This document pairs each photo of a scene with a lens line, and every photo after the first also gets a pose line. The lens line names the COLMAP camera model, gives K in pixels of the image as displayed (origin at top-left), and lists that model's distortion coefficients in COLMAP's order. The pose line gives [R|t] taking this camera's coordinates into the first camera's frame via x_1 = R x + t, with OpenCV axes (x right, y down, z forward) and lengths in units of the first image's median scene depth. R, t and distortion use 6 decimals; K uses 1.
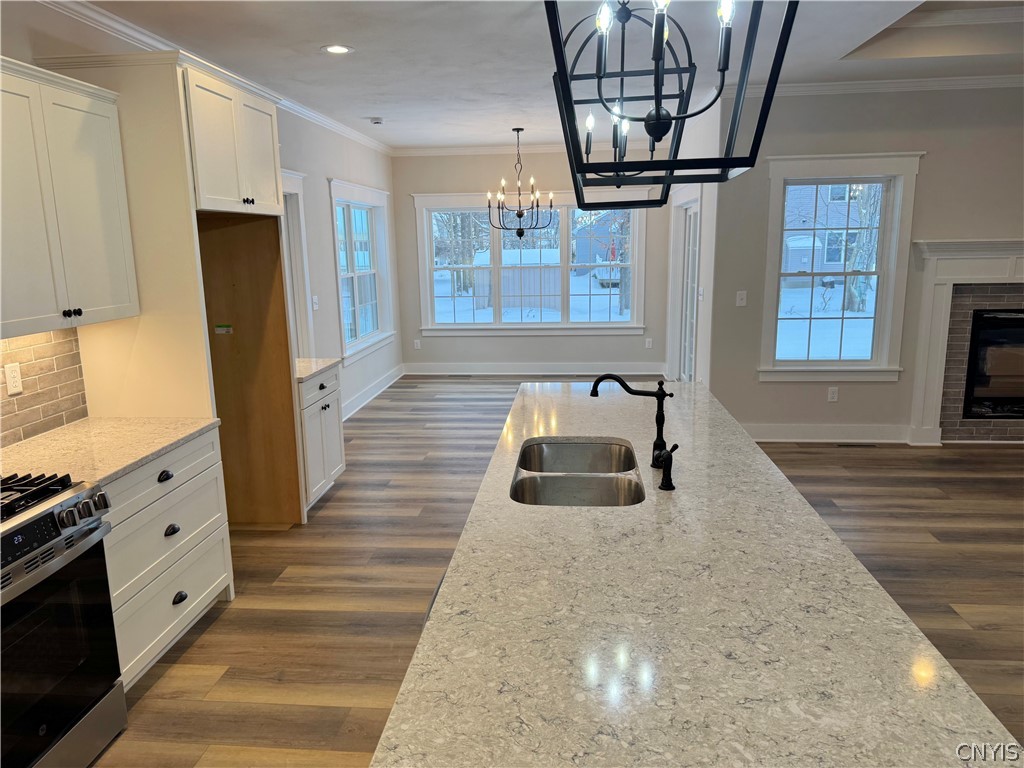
lens RADIAL K [[722.6, 0, 511.5], [0, 722.6, 388.2], [0, 0, 1]] dist [0.120456, -0.182785]
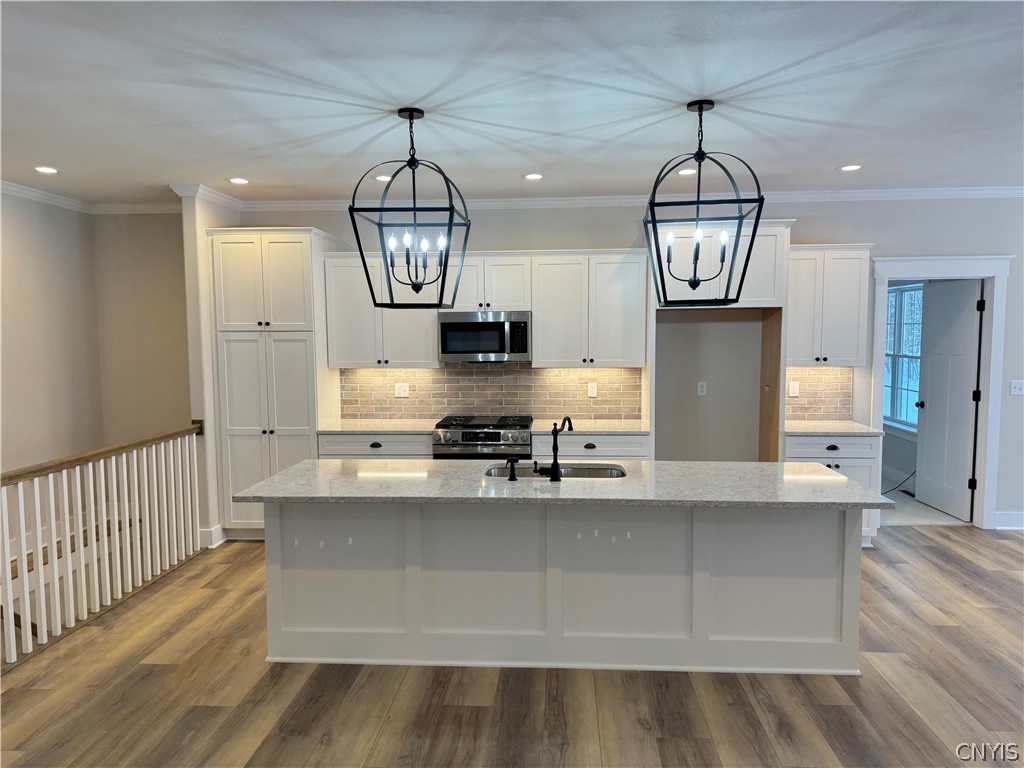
lens RADIAL K [[722.6, 0, 511.5], [0, 722.6, 388.2], [0, 0, 1]] dist [0.120456, -0.182785]
pose [[0.020413, 0.099469, -0.994831, 1.236325], [-0.192519, 0.976808, 0.093717, -0.148826], [0.981081, 0.189610, 0.039090, 0.606389]]
